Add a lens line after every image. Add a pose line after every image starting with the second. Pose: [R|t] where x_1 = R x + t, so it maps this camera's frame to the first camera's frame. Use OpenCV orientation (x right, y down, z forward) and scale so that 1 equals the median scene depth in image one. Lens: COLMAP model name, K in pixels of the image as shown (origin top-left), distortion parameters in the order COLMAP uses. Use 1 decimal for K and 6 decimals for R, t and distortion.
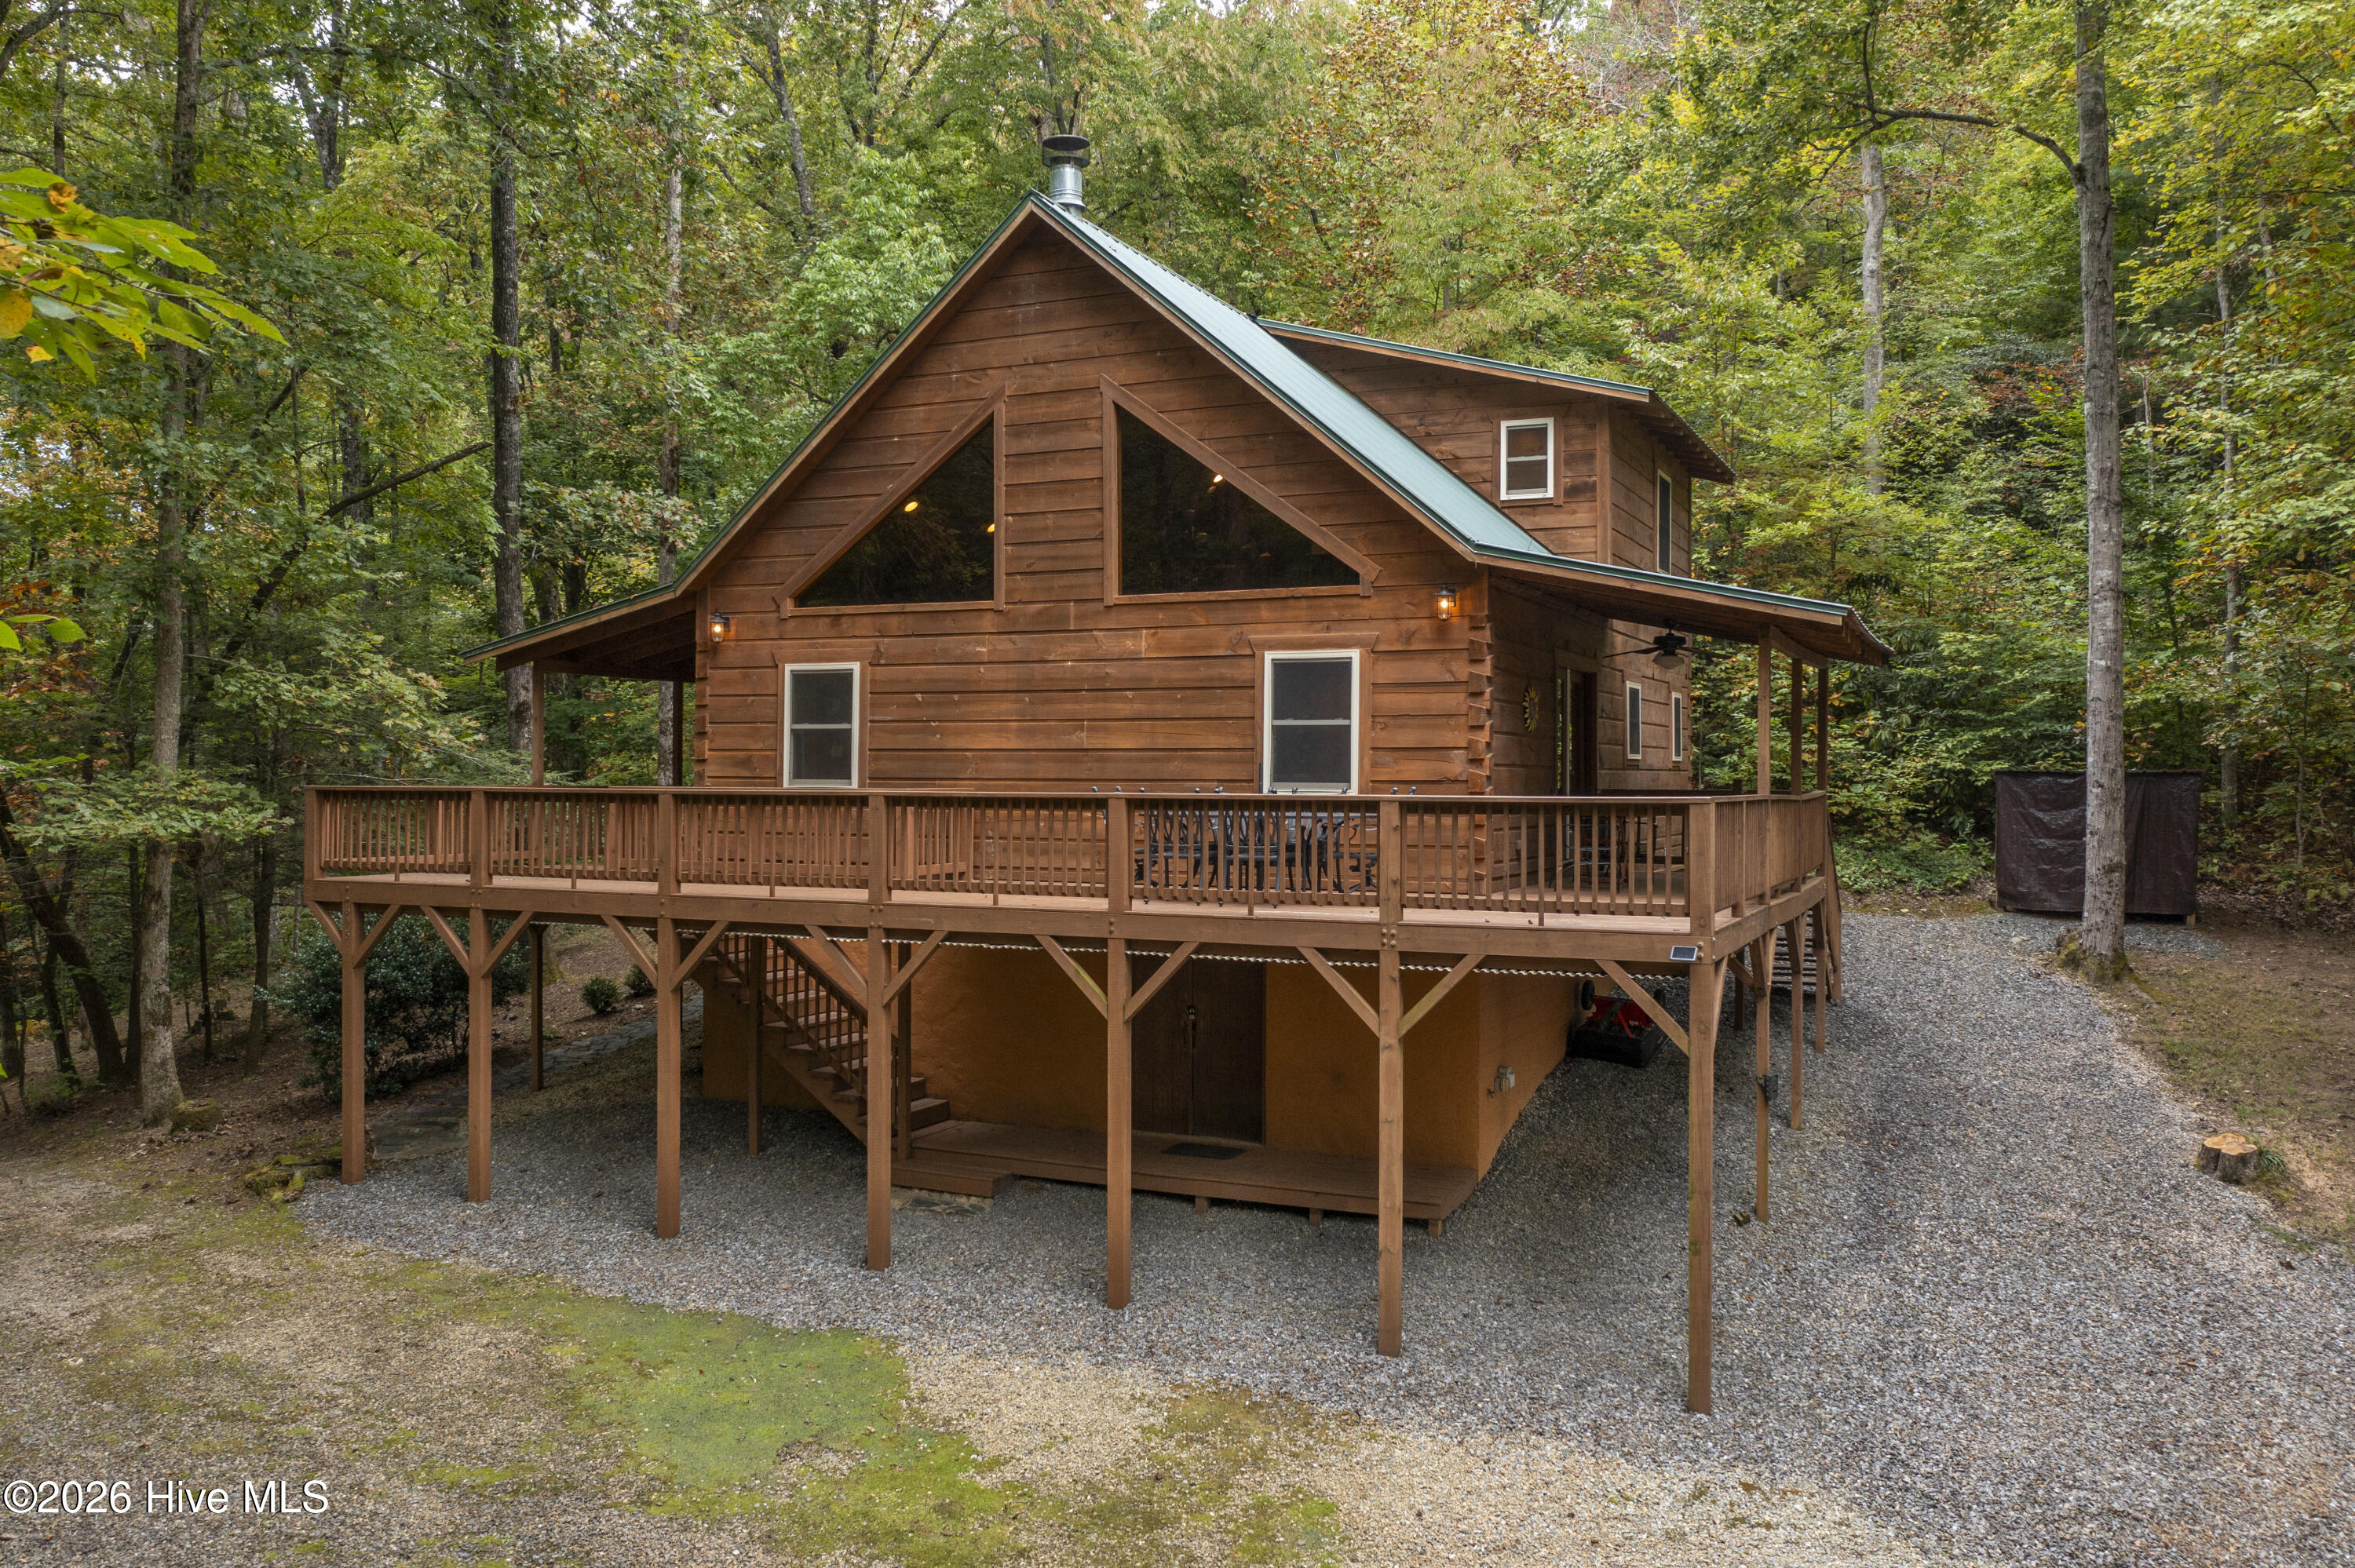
lens RADIAL K [[1848.7, 0, 1175.0], [0, 1848.7, 776.0], [0, 0, 1]] dist [-0.018740, 0.002878]
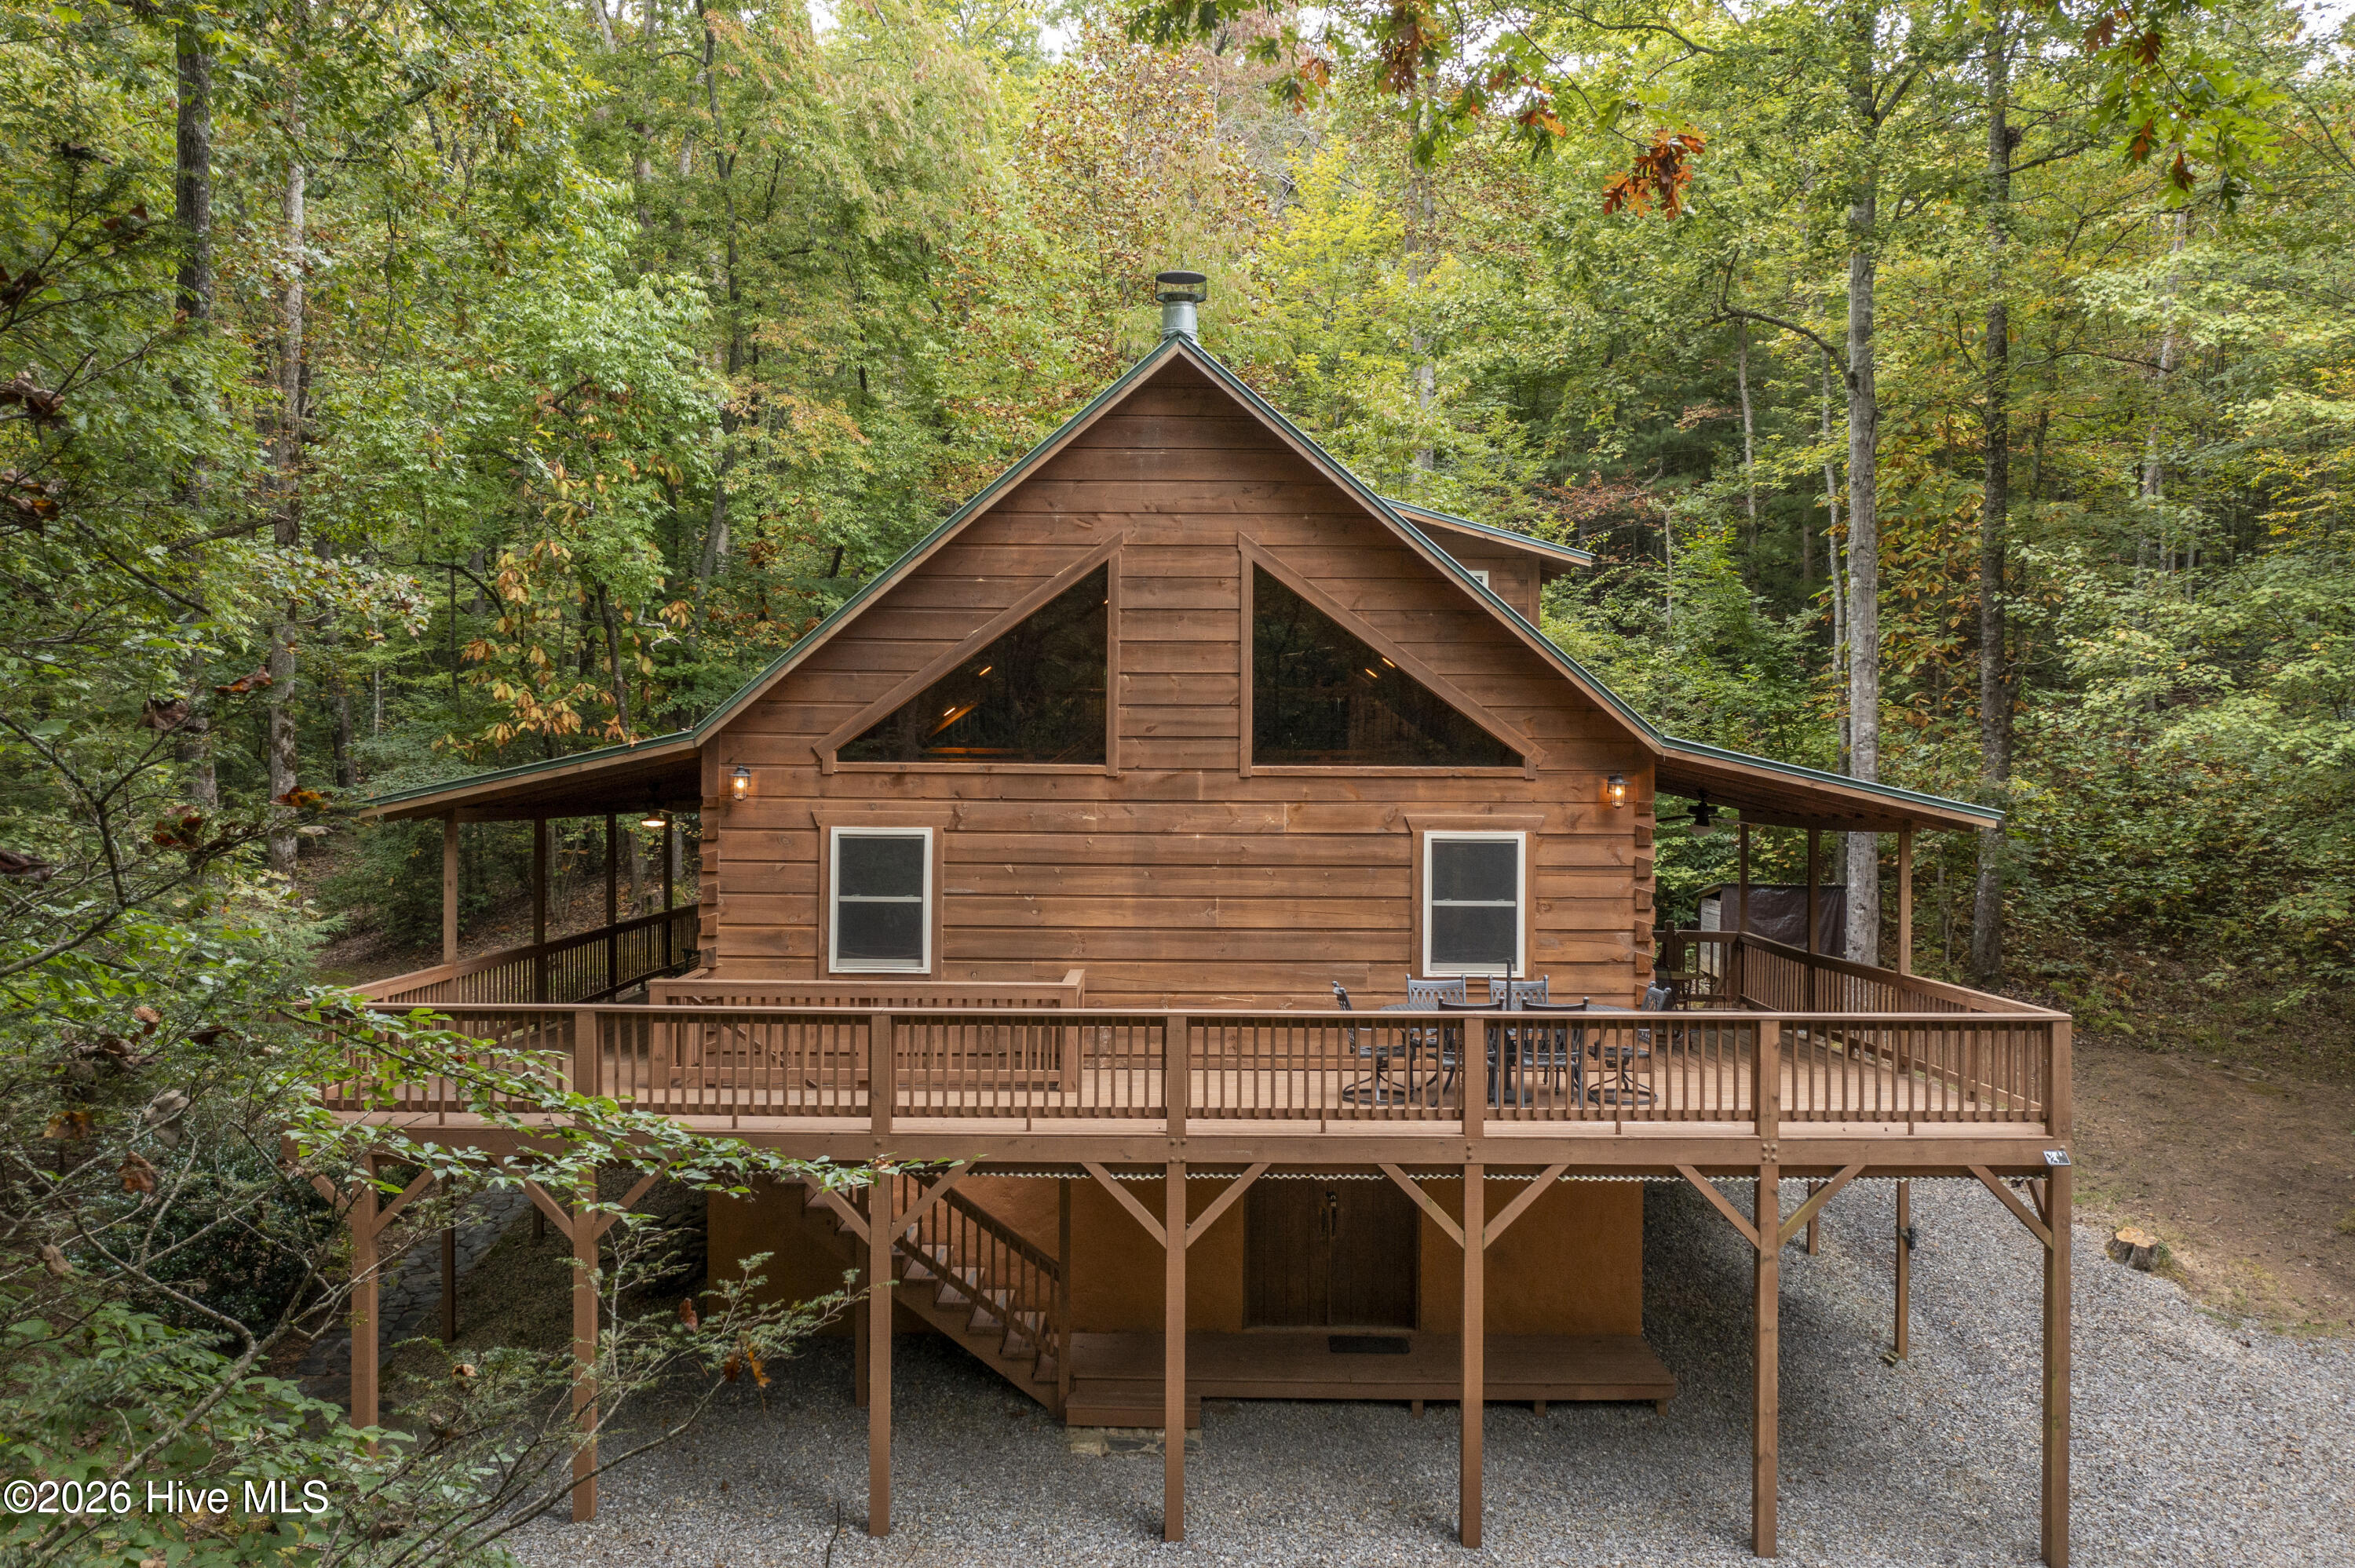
lens RADIAL K [[1848.7, 0, 1177.4], [0, 1848.7, 779.8], [0, 0, 1]] dist [-0.018740, 0.002878]
pose [[0.906321, 0.003163, 0.422578, -0.467241], [-0.003093, 0.999995, -0.000852, -0.089448], [-0.422578, -0.000535, 0.906326, 0.156295]]
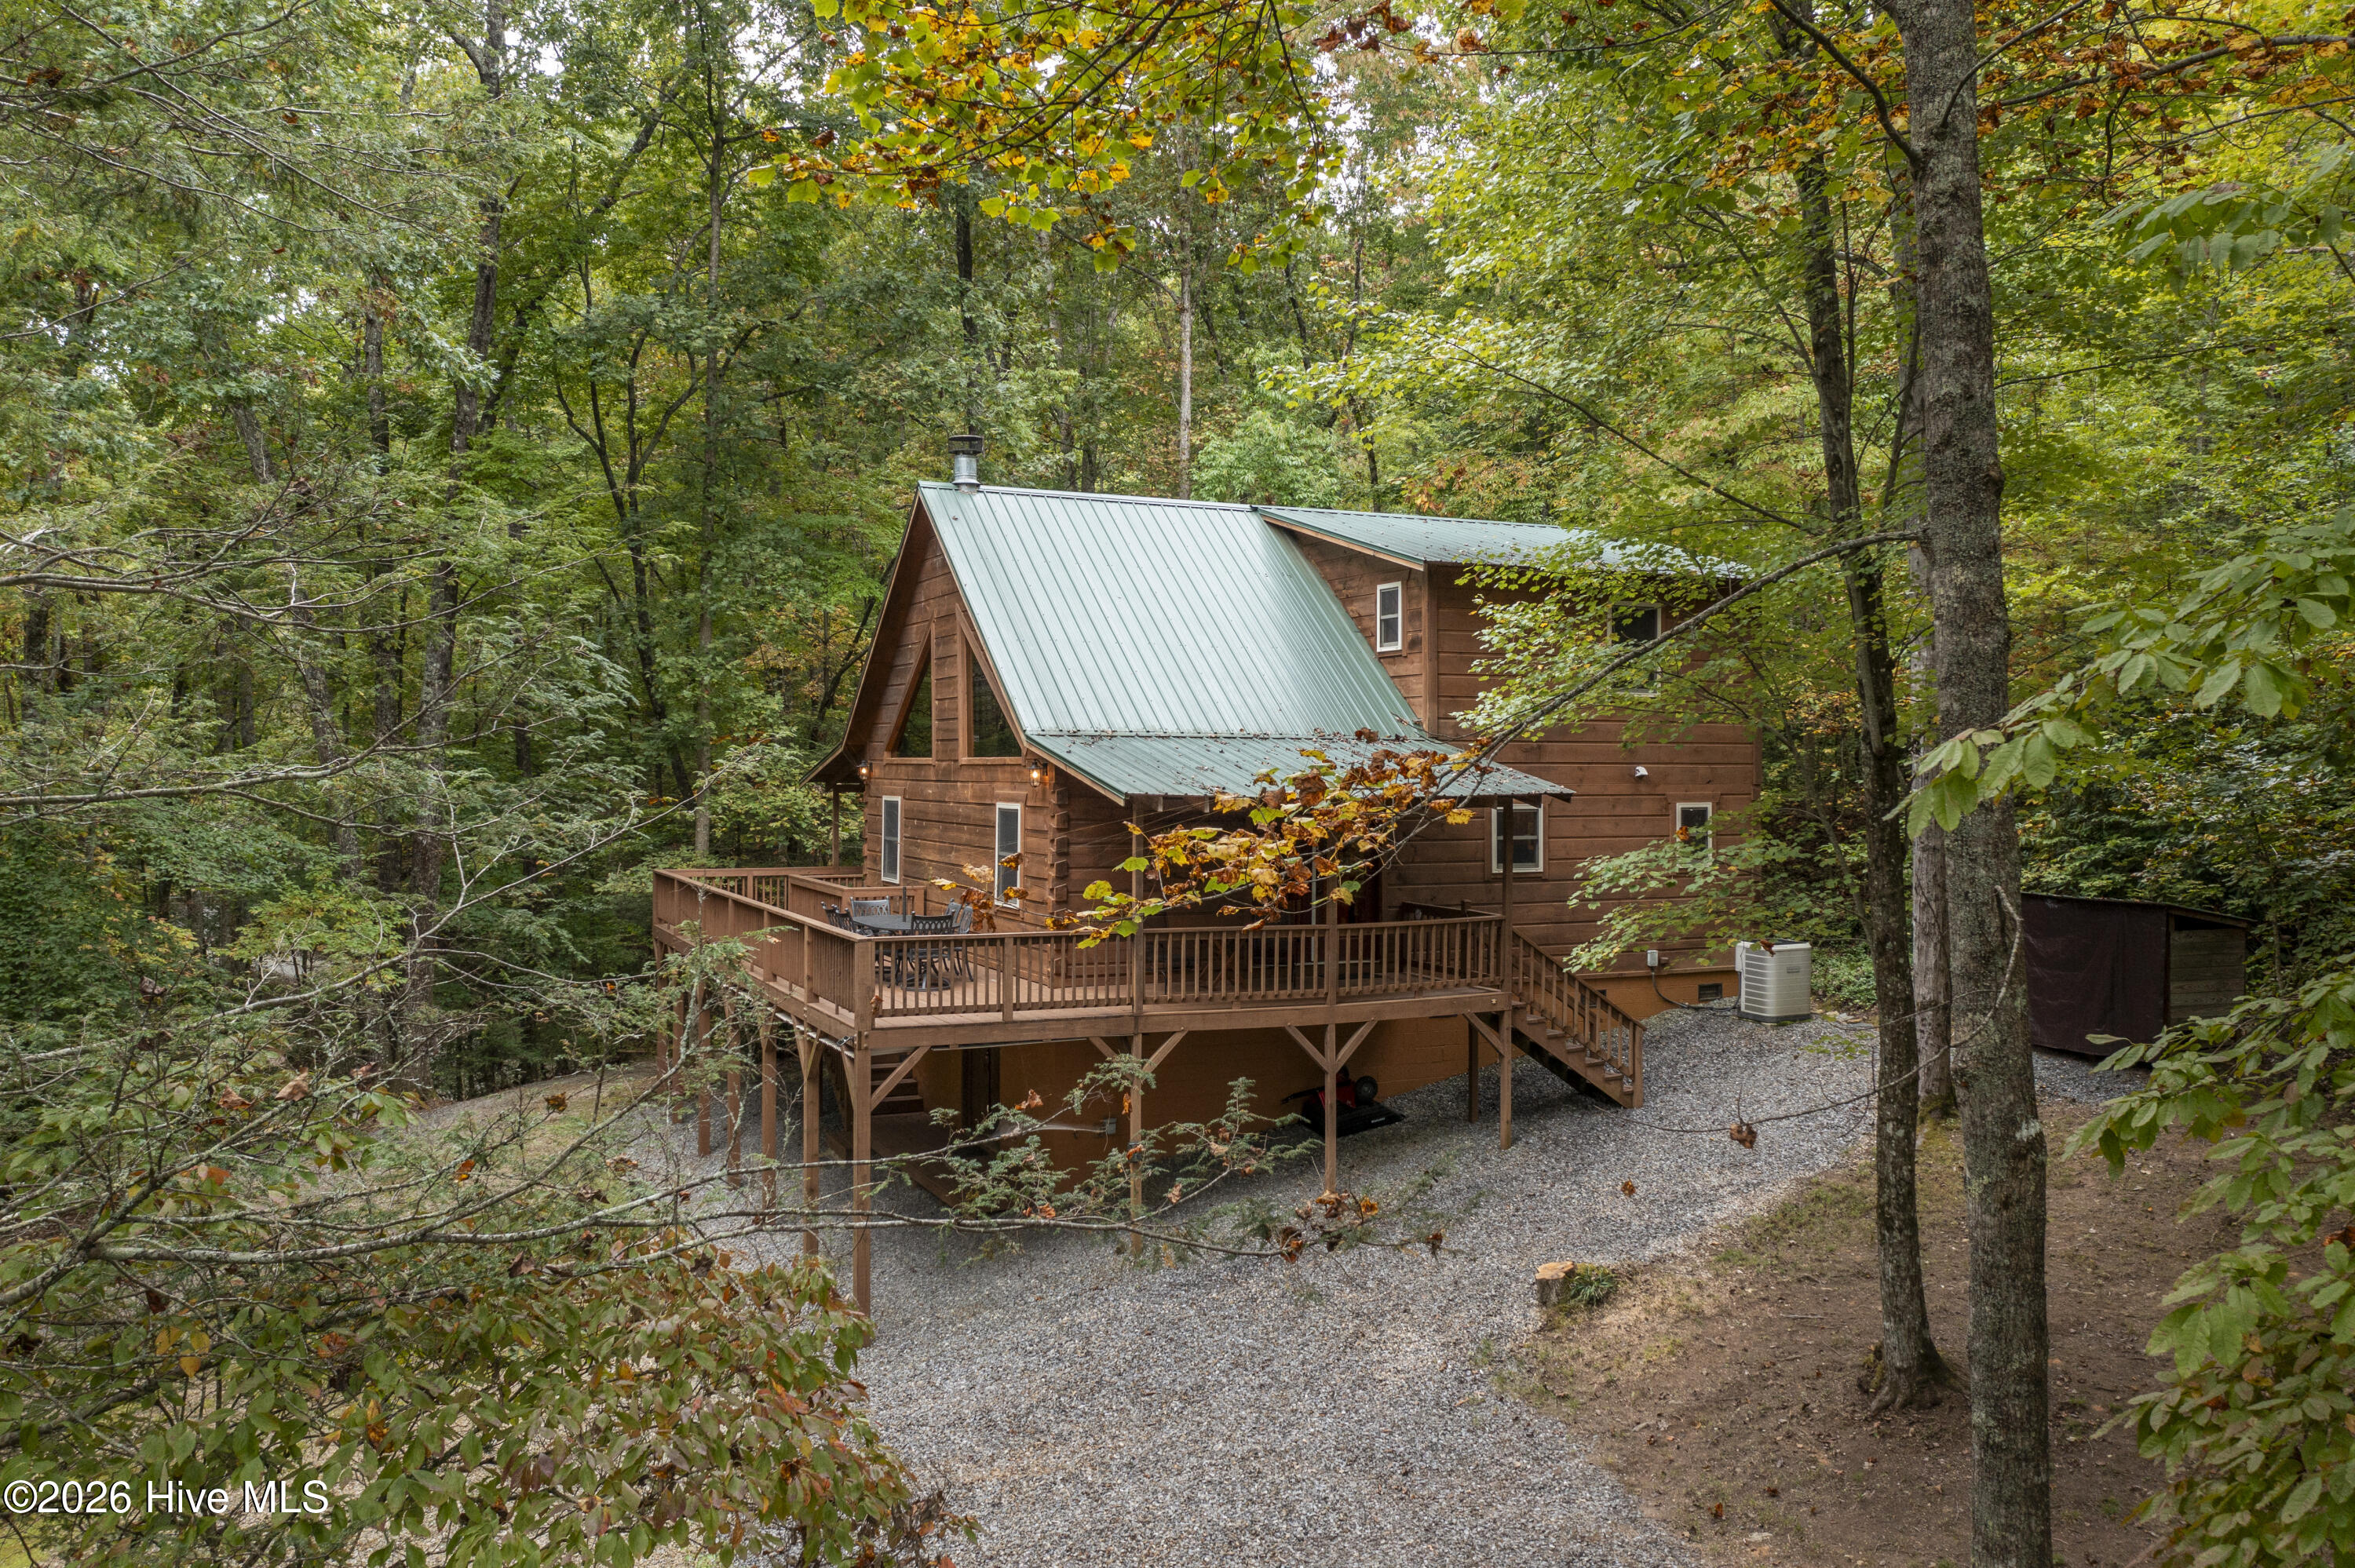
lens RADIAL K [[1848.7, 0, 1163.3], [0, 1848.7, 782.2], [0, 0, 1]] dist [-0.018740, 0.002878]
pose [[0.753254, 0.005248, -0.657709, 1.028378], [-0.001107, 0.999977, 0.006711, -0.088625], [0.657729, -0.004327, 0.753242, 0.020524]]
